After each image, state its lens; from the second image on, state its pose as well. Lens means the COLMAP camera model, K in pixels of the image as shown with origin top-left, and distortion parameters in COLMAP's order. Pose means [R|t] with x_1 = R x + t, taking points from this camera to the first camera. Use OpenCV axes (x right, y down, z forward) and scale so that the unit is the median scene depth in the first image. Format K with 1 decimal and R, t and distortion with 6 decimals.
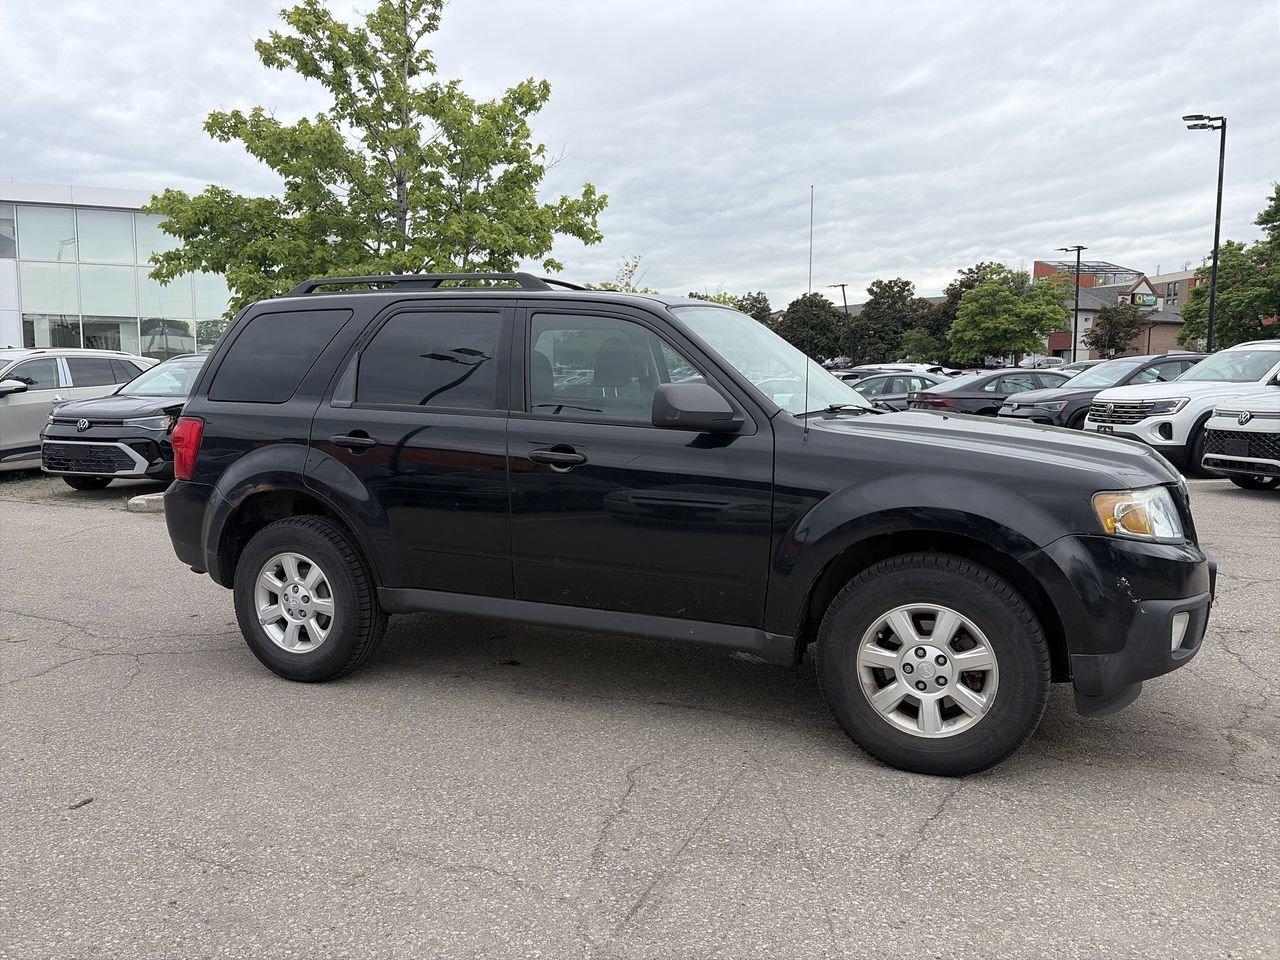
lens RADIAL K [[969.8, 0, 628.7], [0, 969.8, 487.4], [0, 0, 1]] dist [0.046488, -0.043156]
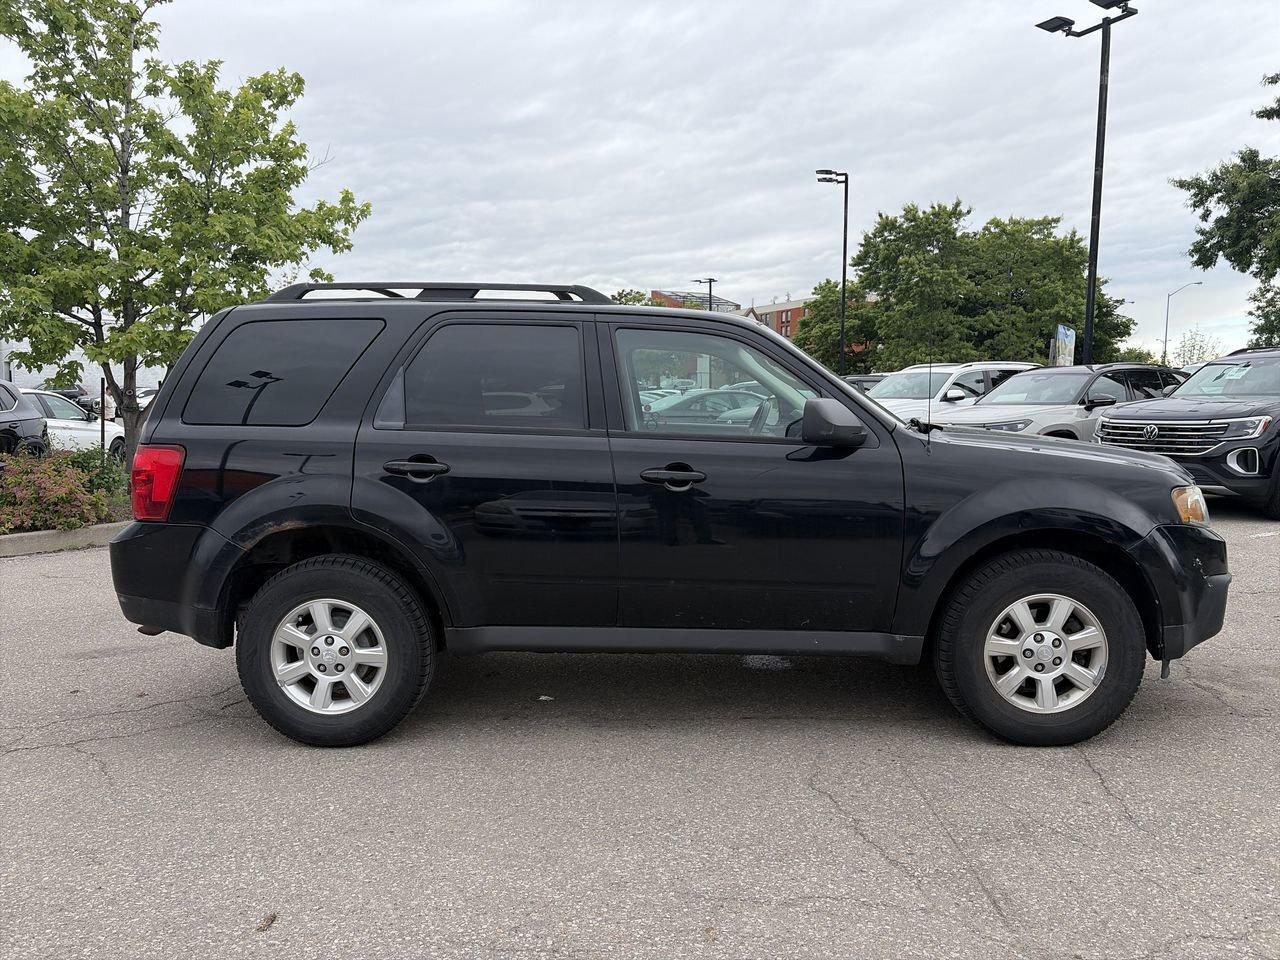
lens RADIAL K [[969.8, 0, 637.6], [0, 969.8, 498.4], [0, 0, 1]] dist [0.046488, -0.043156]
pose [[0.928498, -0.042644, 0.368881, -0.153289], [0.045823, 0.998950, 0.000142, -0.003537], [-0.368500, 0.016771, 0.929477, 0.035690]]
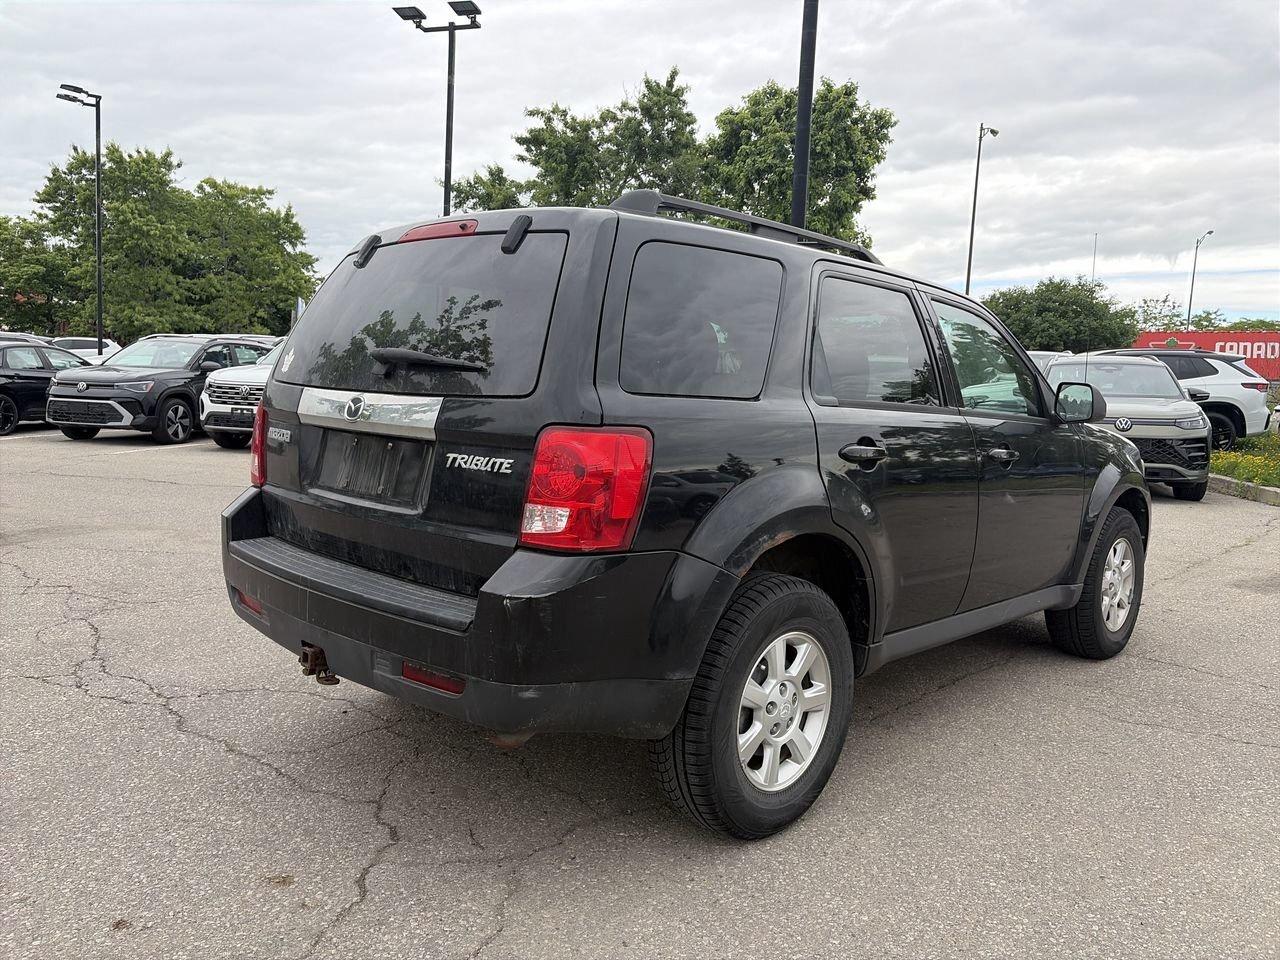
lens RADIAL K [[969.8, 0, 639.6], [0, 969.8, 475.8], [0, 0, 1]] dist [0.046488, -0.043156]
pose [[0.343398, -0.077223, 0.936010, -0.368107], [0.065684, 0.996148, 0.058087, -0.030113], [-0.936890, 0.041534, 0.347147, 0.328743]]
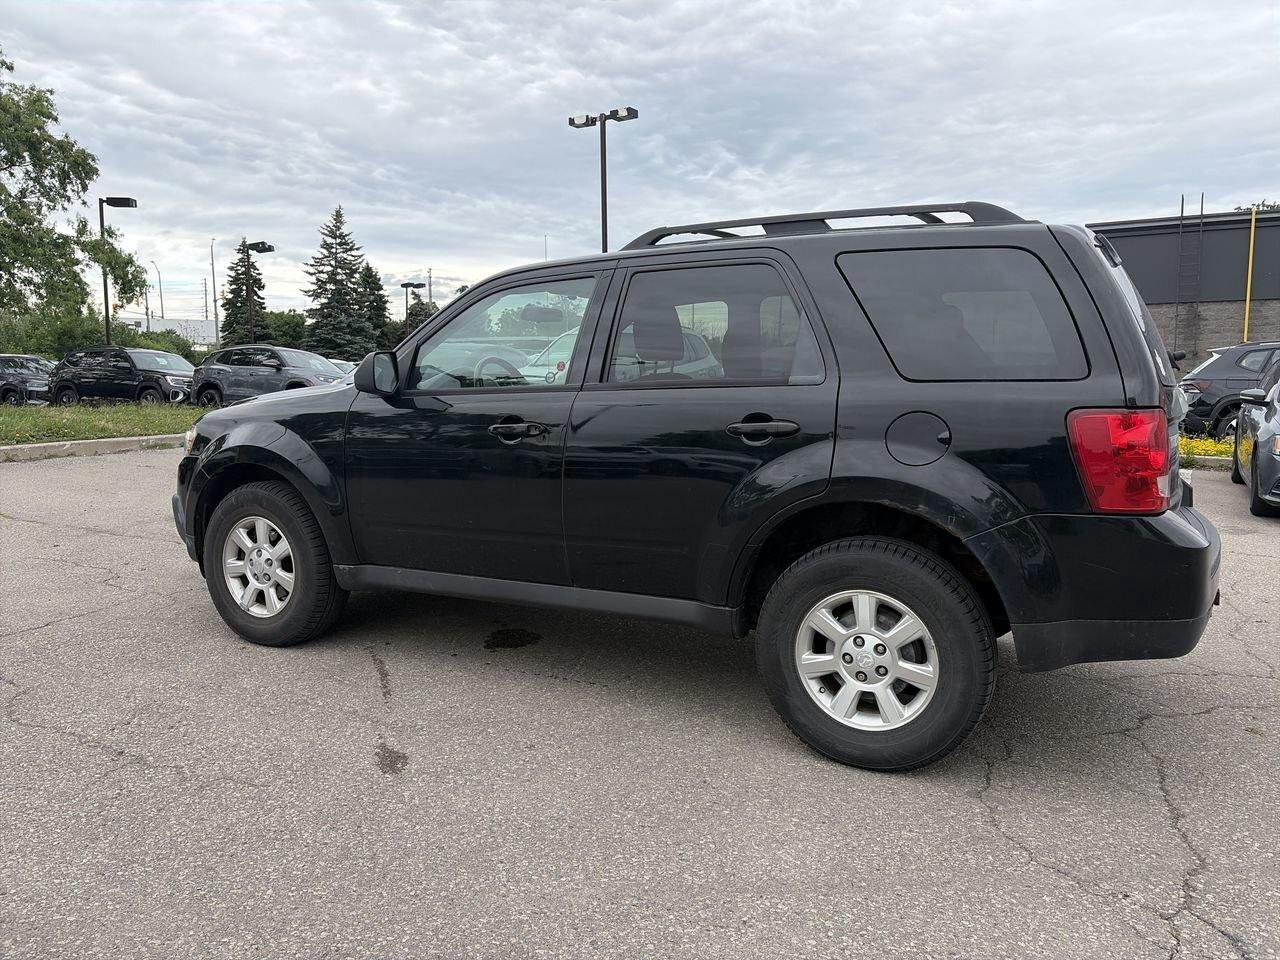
lens RADIAL K [[969.8, 0, 634.3], [0, 969.8, 469.0], [0, 0, 1]] dist [0.046488, -0.043156]
pose [[-0.997924, -0.004431, 0.064253, -0.020511], [0.010156, 0.974326, 0.224914, -0.085098], [-0.063600, 0.225100, -0.972258, 0.780800]]
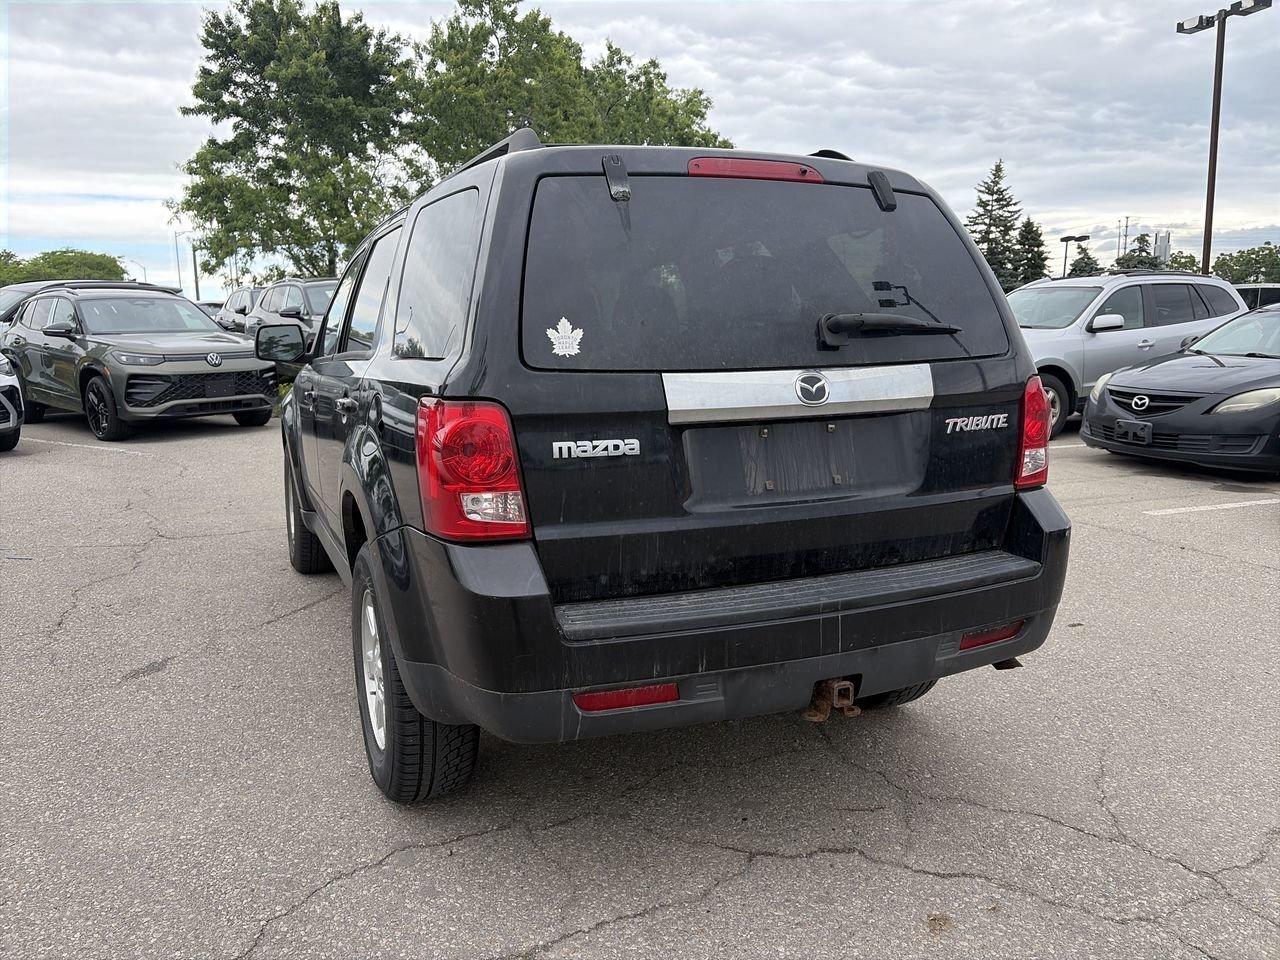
lens RADIAL K [[969.8, 0, 632.7], [0, 969.8, 488.6], [0, 0, 1]] dist [0.046488, -0.043156]
pose [[-0.733808, -0.101175, 0.671781, -0.274747], [0.090894, 0.965336, 0.244673, -0.069070], [-0.673249, 0.240604, -0.699175, 0.641471]]
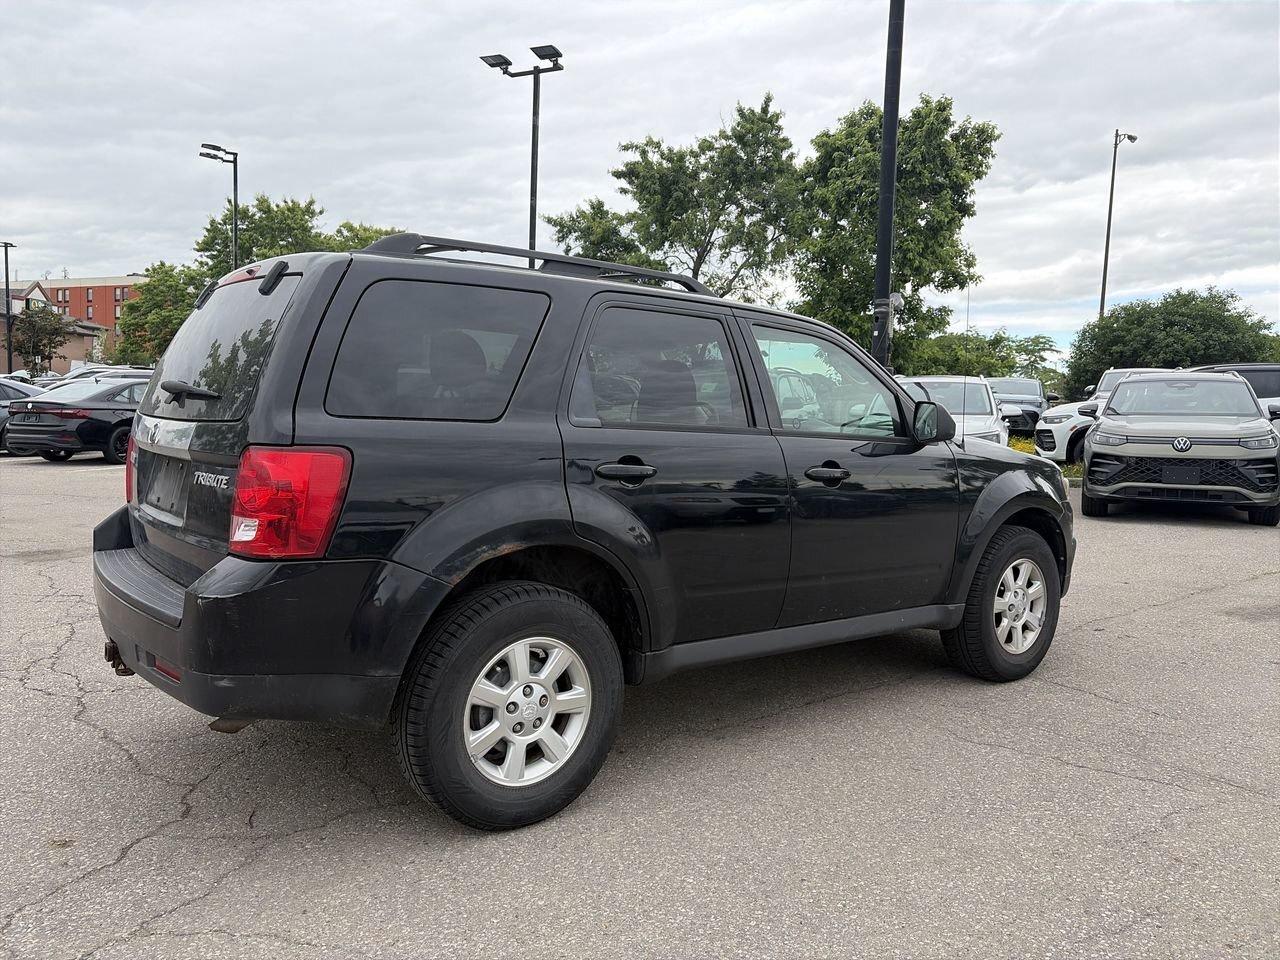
lens RADIAL K [[969.8, 0, 638.3], [0, 969.8, 479.5], [0, 0, 1]] dist [0.046488, -0.043156]
pose [[0.474581, -0.057670, 0.878320, -0.343499], [0.073854, 0.996942, 0.025554, -0.021456], [-0.877108, 0.052740, 0.477389, 0.227651]]
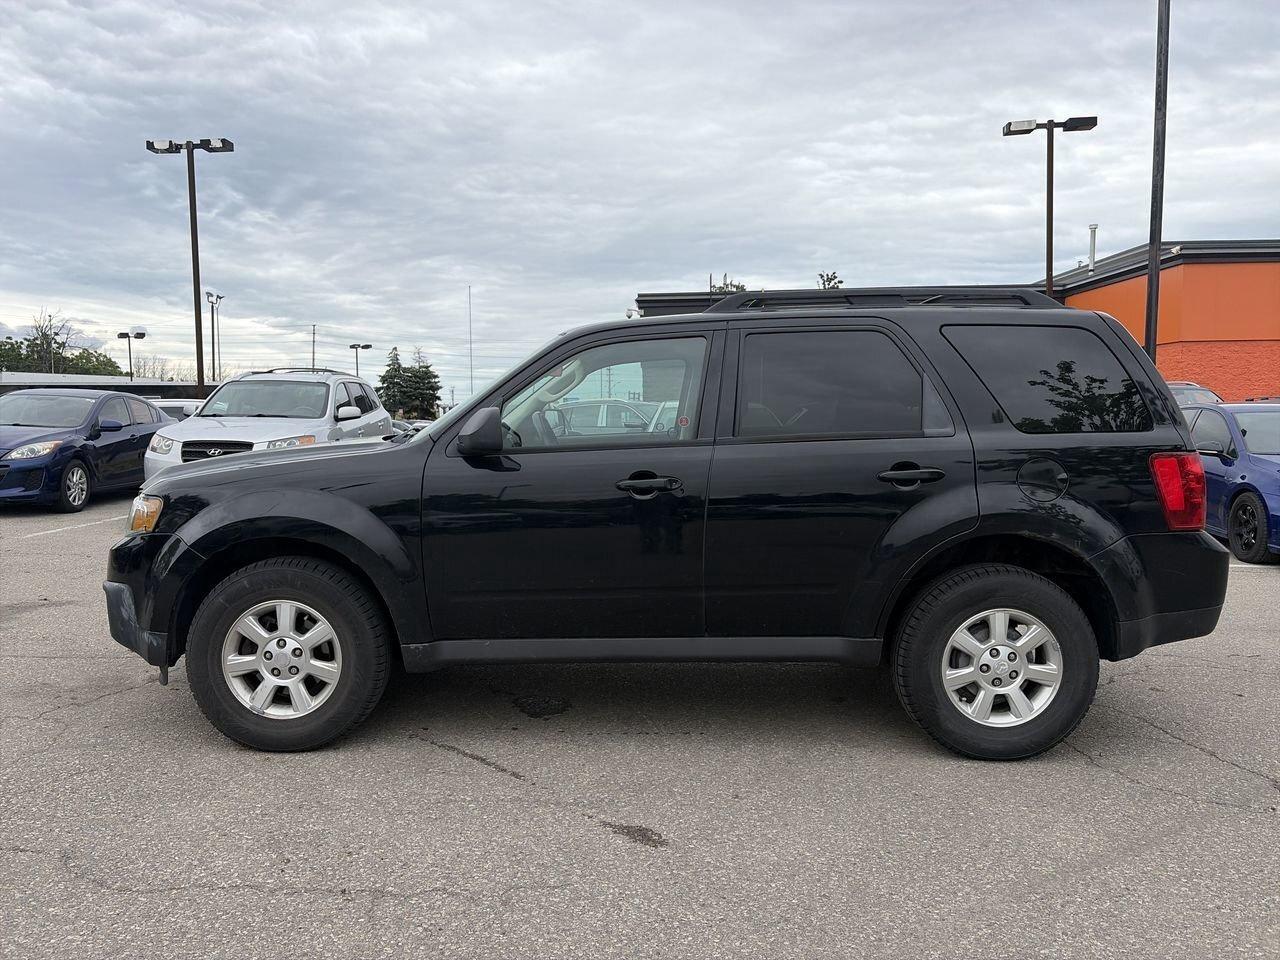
lens RADIAL K [[969.8, 0, 636.2], [0, 969.8, 474.6], [0, 0, 1]] dist [0.046488, -0.043156]
pose [[-0.914376, 0.029347, -0.403801, 0.171391], [-0.043913, 0.984296, 0.170975, -0.083961], [0.402477, 0.174067, -0.898728, 0.754320]]
